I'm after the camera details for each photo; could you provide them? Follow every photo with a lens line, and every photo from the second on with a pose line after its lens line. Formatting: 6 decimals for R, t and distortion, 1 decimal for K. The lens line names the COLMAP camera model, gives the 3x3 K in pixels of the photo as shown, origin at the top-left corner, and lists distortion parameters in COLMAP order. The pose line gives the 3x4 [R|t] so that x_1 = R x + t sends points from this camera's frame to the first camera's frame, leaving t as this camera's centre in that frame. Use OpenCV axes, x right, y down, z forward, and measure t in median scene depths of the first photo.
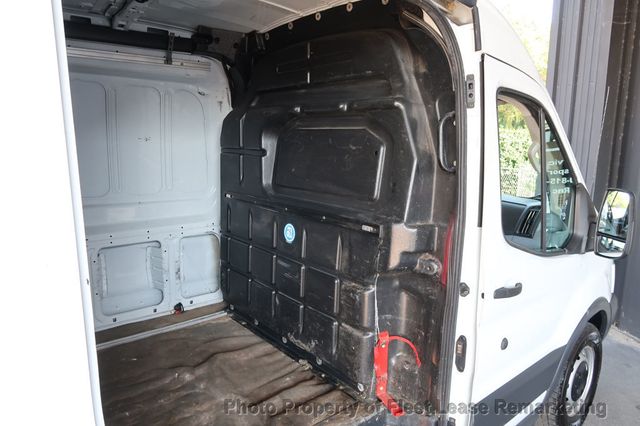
lens RADIAL K [[443.5, 0, 320.6], [0, 443.5, 212.2], [0, 0, 1]] dist [-0.027305, 0.005571]
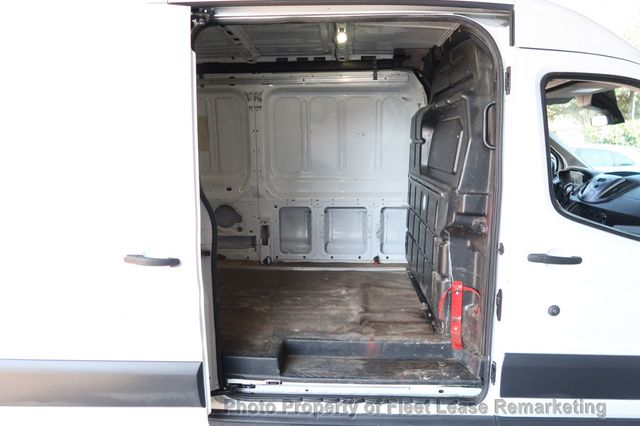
lens RADIAL K [[443.5, 0, 319.2], [0, 443.5, 213.5], [0, 0, 1]] dist [-0.027305, 0.005571]
pose [[0.730558, 0.086790, -0.677313, 0.588497], [-0.092880, 0.995301, 0.027355, 0.073547], [0.676505, 0.042924, 0.735186, -0.152432]]
